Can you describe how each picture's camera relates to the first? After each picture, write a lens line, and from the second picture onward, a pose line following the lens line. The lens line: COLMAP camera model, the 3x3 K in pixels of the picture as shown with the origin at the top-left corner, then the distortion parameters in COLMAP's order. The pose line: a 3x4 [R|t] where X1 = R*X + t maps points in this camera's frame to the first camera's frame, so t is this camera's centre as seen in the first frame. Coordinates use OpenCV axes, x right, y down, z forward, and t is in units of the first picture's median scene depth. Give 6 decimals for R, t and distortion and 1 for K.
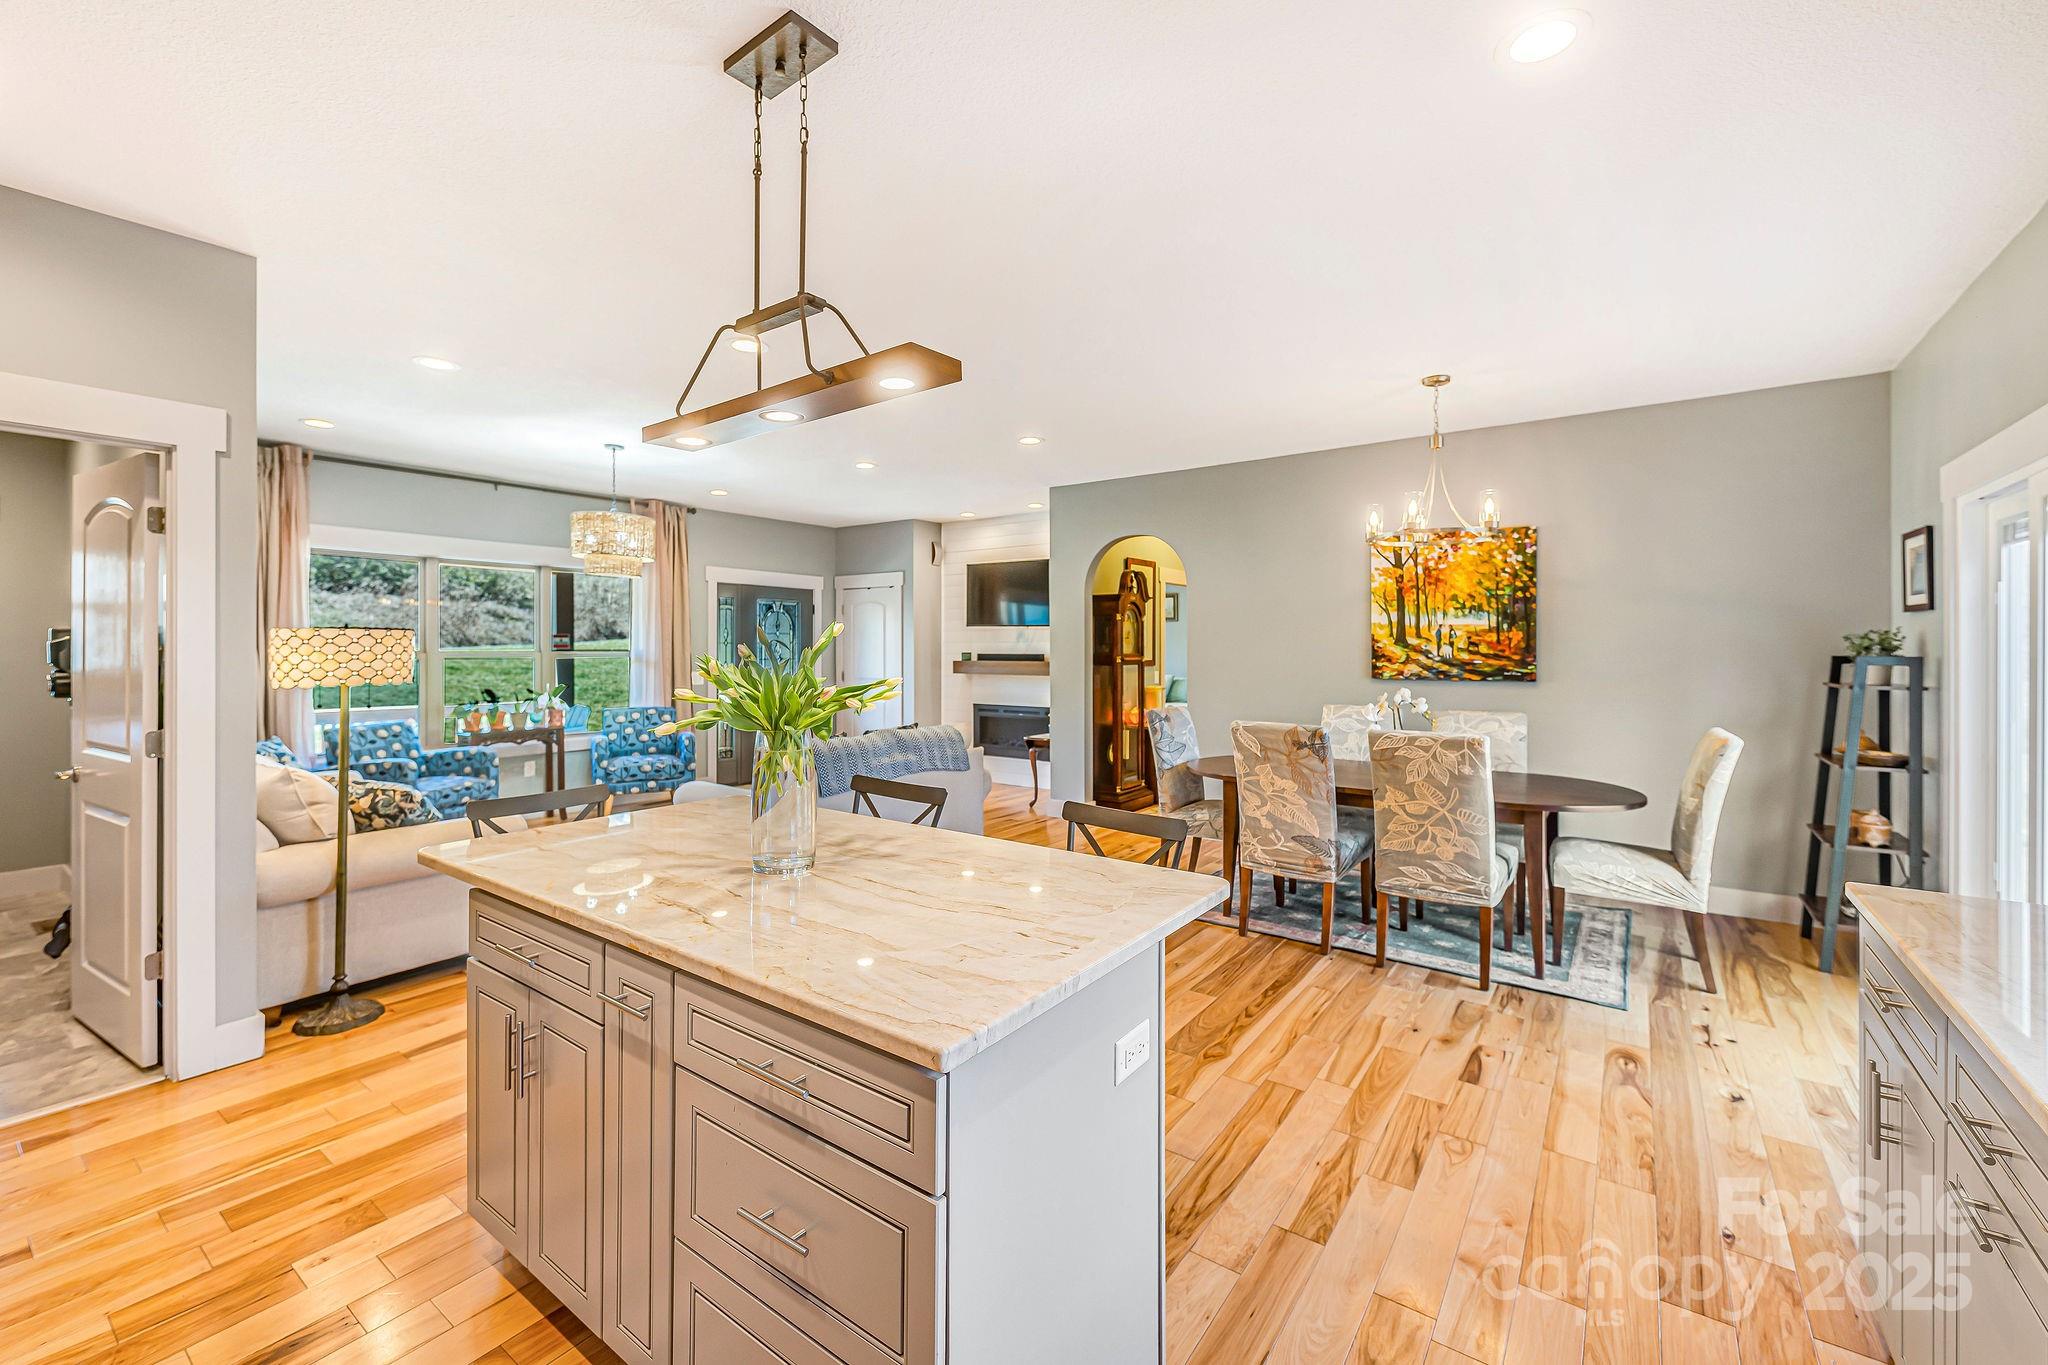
lens RADIAL K [[842.1, 0, 1027.8], [0, 842.1, 643.0], [0, 0, 1]] dist [0.003634, 0.000205]
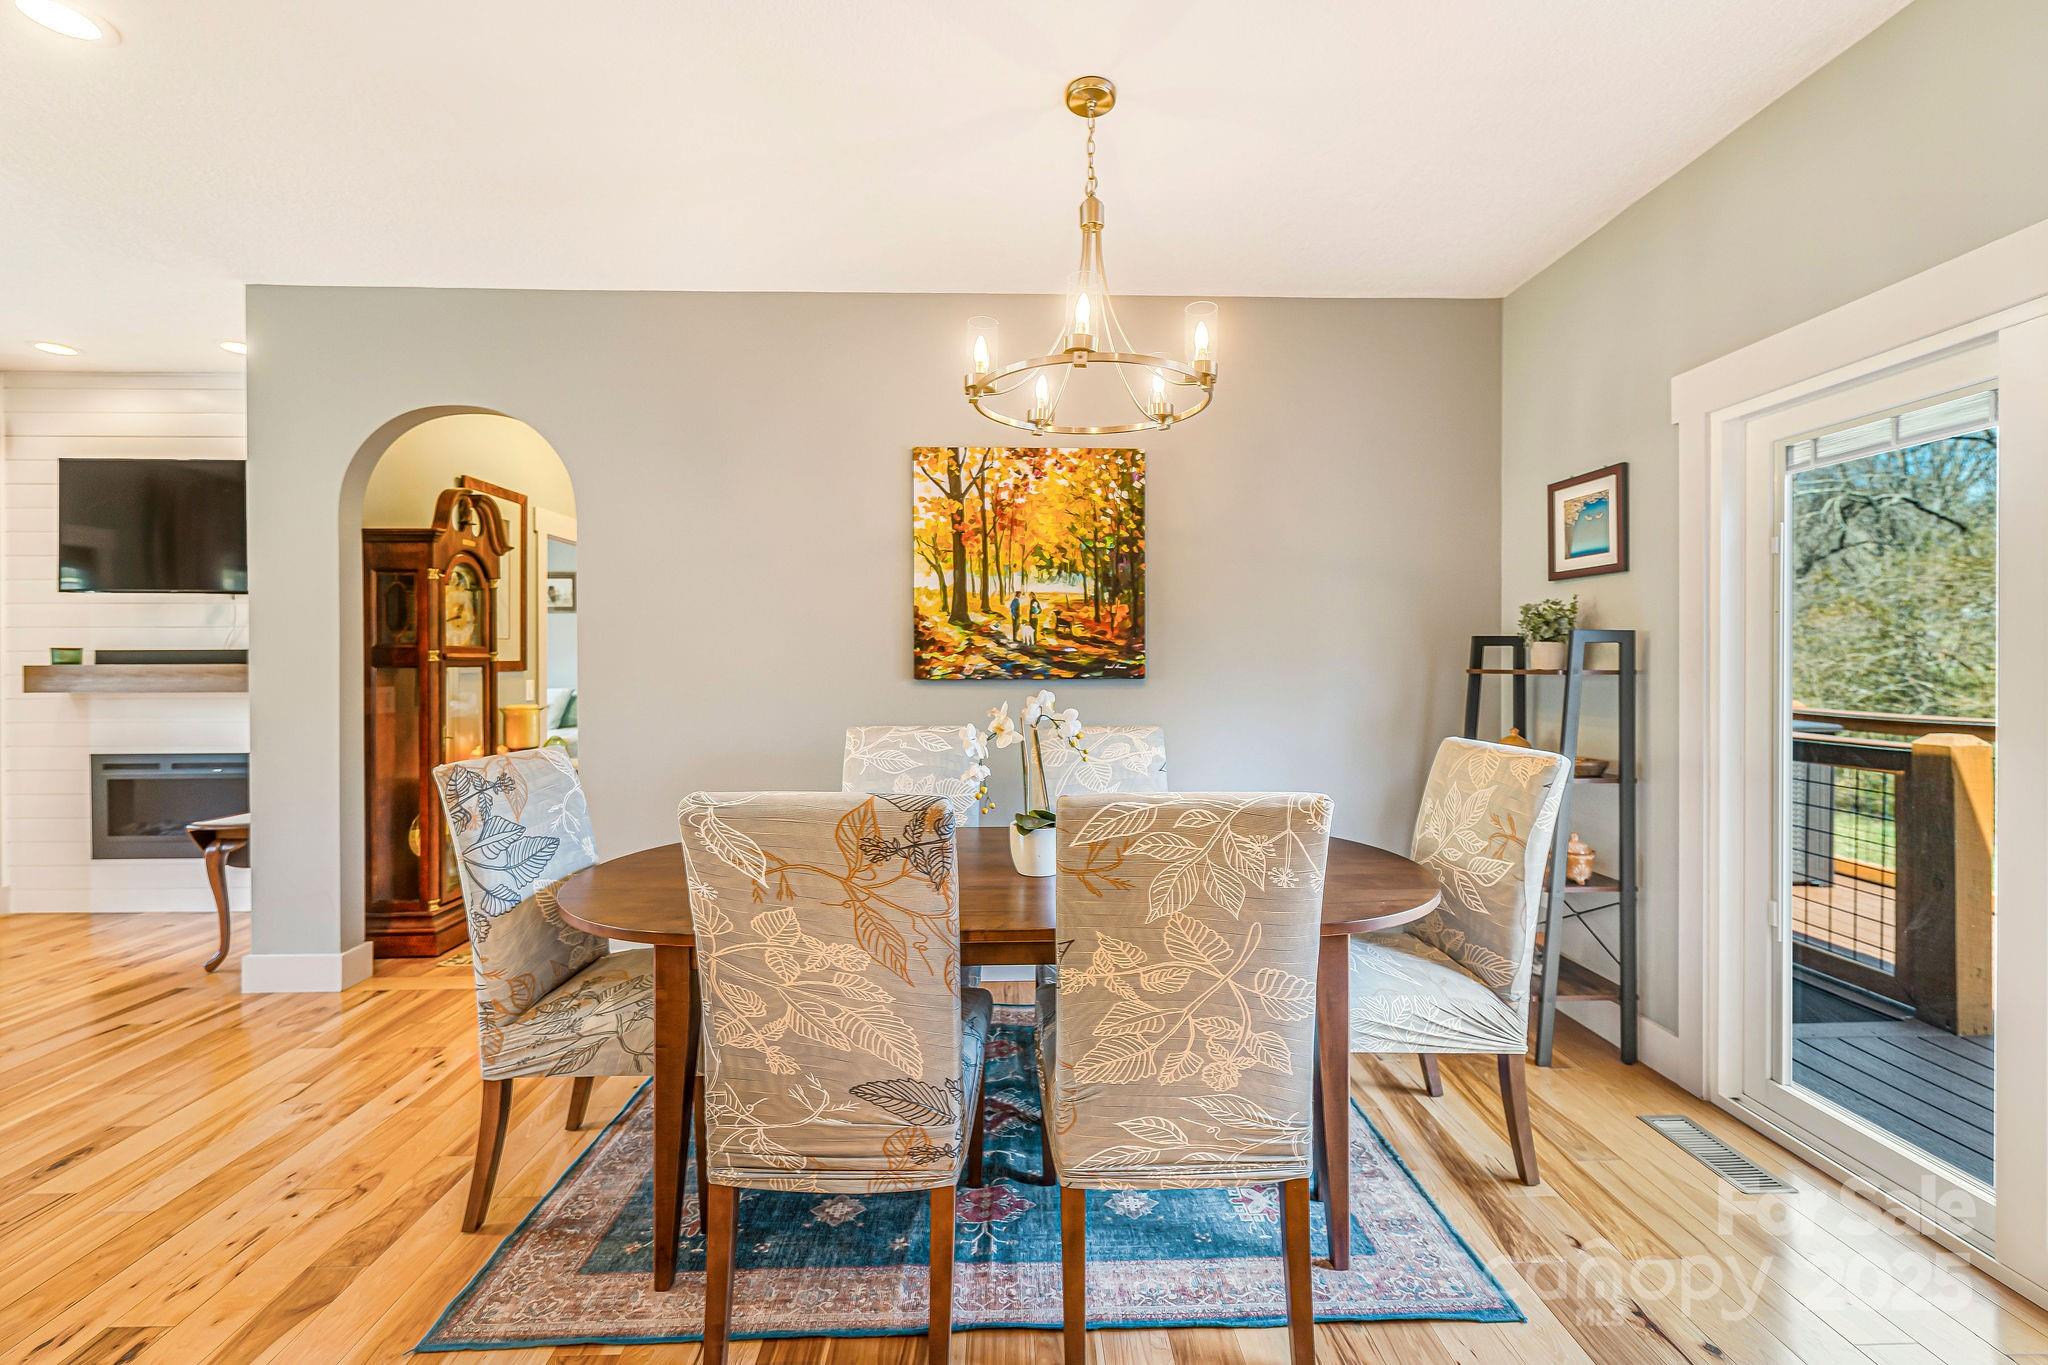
lens RADIAL K [[828.4, 0, 1033.8], [0, 828.4, 664.5], [0, 0, 1]] dist [0.003541, -0.000449]
pose [[0.786875, -0.004447, 0.617097, 0.114814], [-0.000685, 0.999967, 0.008079, 0.028234], [-0.617112, -0.006780, 0.786846, 0.507571]]
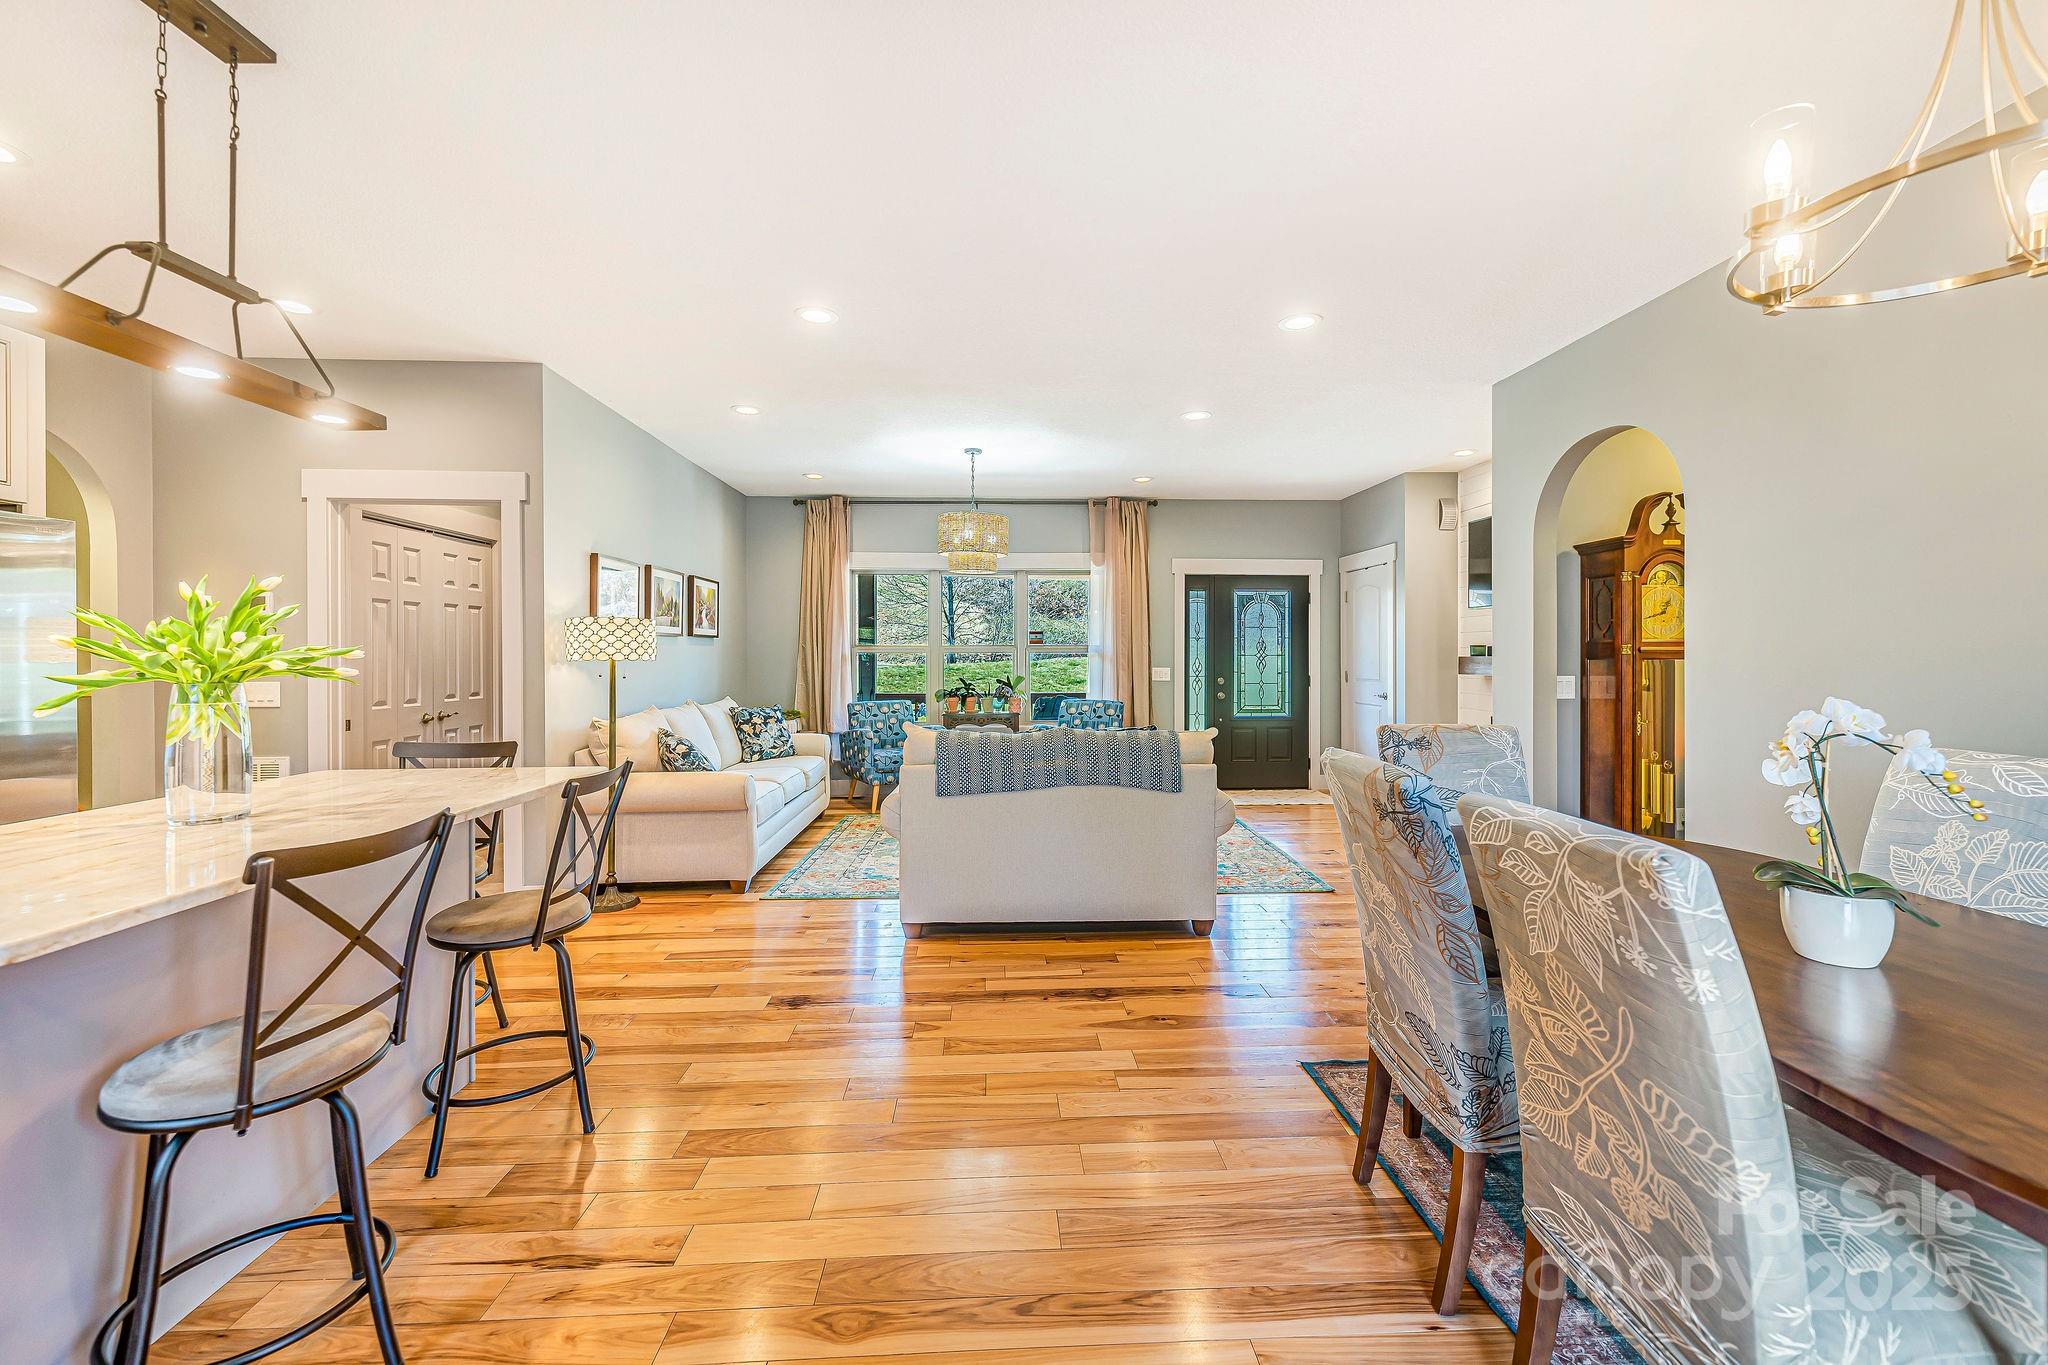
lens RADIAL K [[833.3, 0, 1024.7], [0, 833.3, 654.3], [0, 0, 1]] dist [0.001940, 0.000179]
pose [[0.621833, -0.004028, -0.783140, 0.415831], [0.007024, 0.999975, 0.000435, 0.027501], [0.783118, -0.005771, 0.621846, 0.432724]]
